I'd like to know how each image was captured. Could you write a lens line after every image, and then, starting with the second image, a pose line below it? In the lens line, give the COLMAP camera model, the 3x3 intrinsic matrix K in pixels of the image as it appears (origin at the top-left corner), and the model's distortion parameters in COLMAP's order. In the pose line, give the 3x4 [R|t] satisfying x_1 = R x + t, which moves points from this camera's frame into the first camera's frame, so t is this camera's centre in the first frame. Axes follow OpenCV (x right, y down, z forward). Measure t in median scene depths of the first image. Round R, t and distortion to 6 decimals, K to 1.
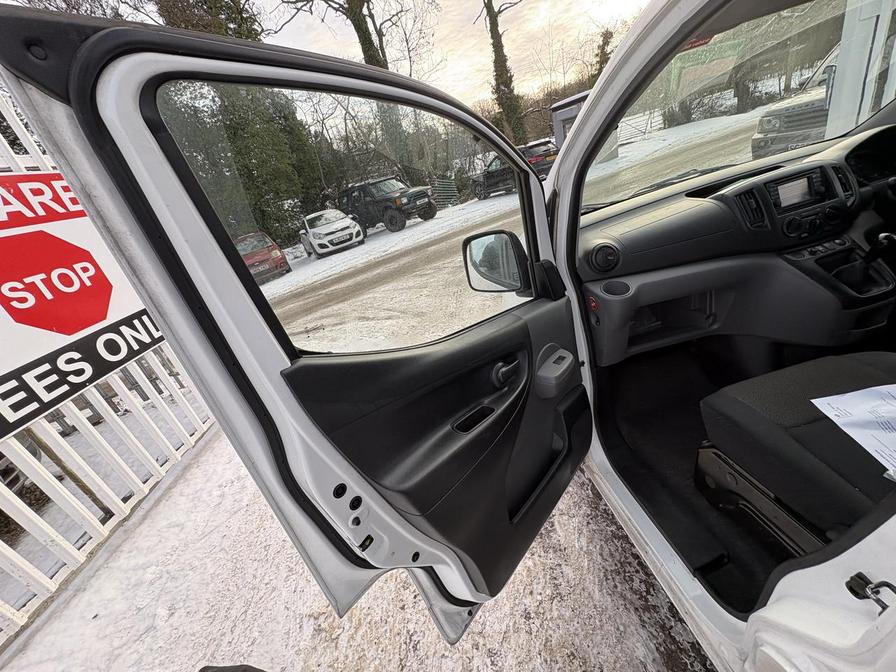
lens RADIAL K [[354.0, 0, 453.5], [0, 354.0, 339.4], [0, 0, 1]] dist [0.003193, -0.000683]
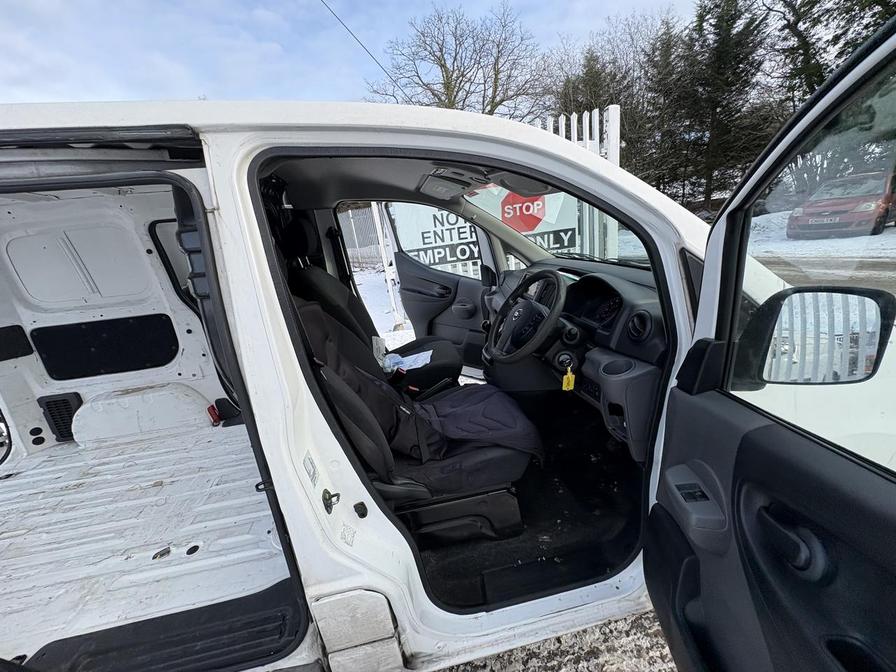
lens RADIAL K [[354.0, 0, 446.9], [0, 354.0, 336.5], [0, 0, 1]] dist [0.003193, -0.000683]
pose [[0.067525, 0.541115, -0.838233, 1.073078], [-0.340856, 0.802112, 0.490340, -0.416907], [0.937687, 0.252607, 0.238605, 0.213663]]
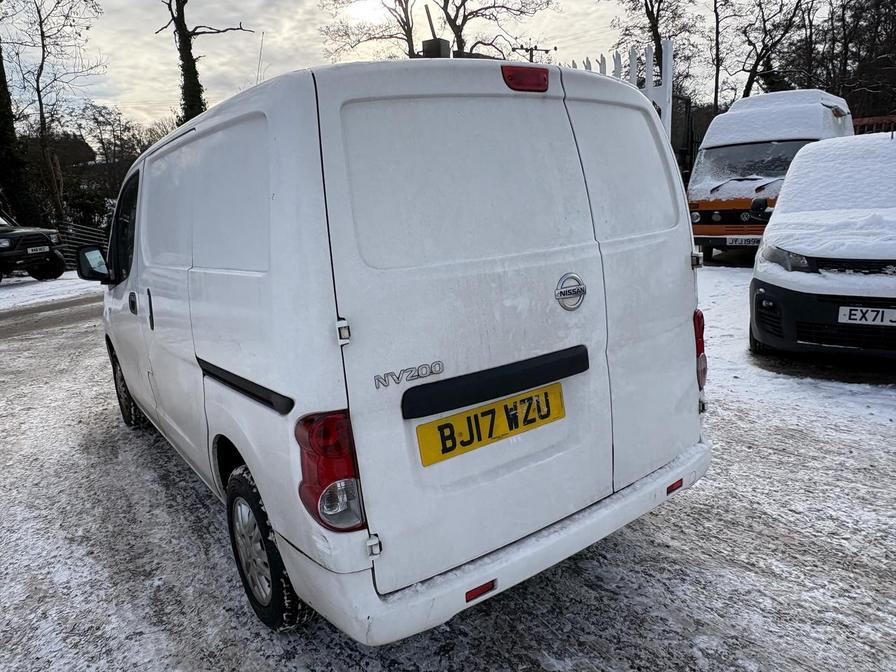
lens RADIAL K [[618.2, 0, 447.2], [0, 618.2, 341.8], [0, 0, 1]] dist [-0.005067, 0.009319]
pose [[0.869915, 0.086768, 0.485509, 0.129070], [0.055114, 0.961135, -0.270522, 0.543656], [-0.490112, 0.262090, 0.831324, -1.169004]]
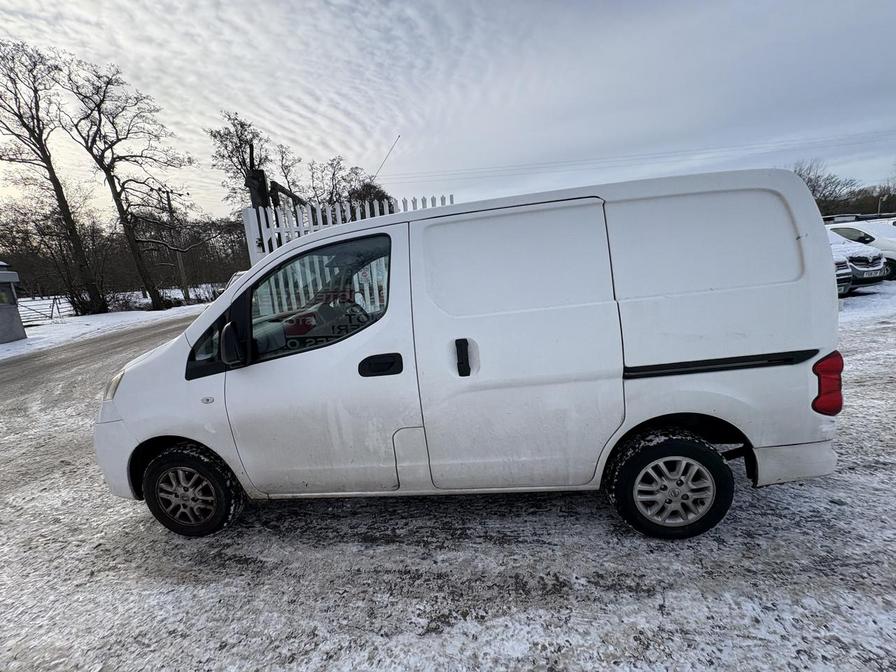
lens RADIAL K [[354.0, 0, 444.8], [0, 354.0, 340.3], [0, 0, 1]] dist [0.003193, -0.000683]
pose [[0.261050, 0.032720, 0.964771, -0.503748], [0.432989, 0.889279, -0.147319, 0.196083], [-0.862771, 0.456192, 0.217979, -0.079819]]
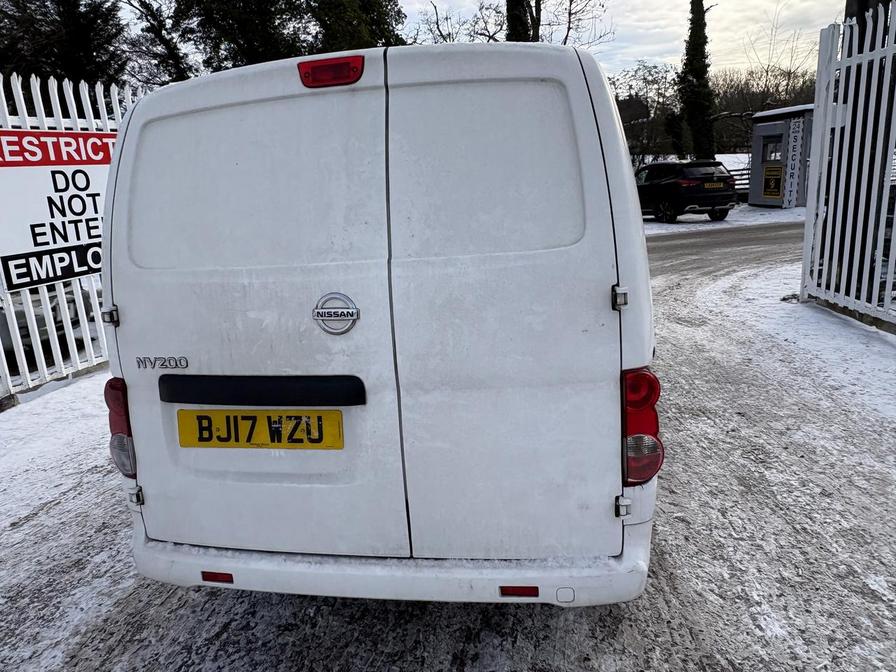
lens RADIAL K [[618.2, 0, 451.1], [0, 618.2, 334.7], [0, 0, 1]] dist [-0.005067, 0.009319]
pose [[0.935672, 0.256672, -0.242152, 0.916475], [-0.290901, 0.949498, -0.117605, 0.350397], [0.199736, 0.180482, 0.963084, -1.248501]]
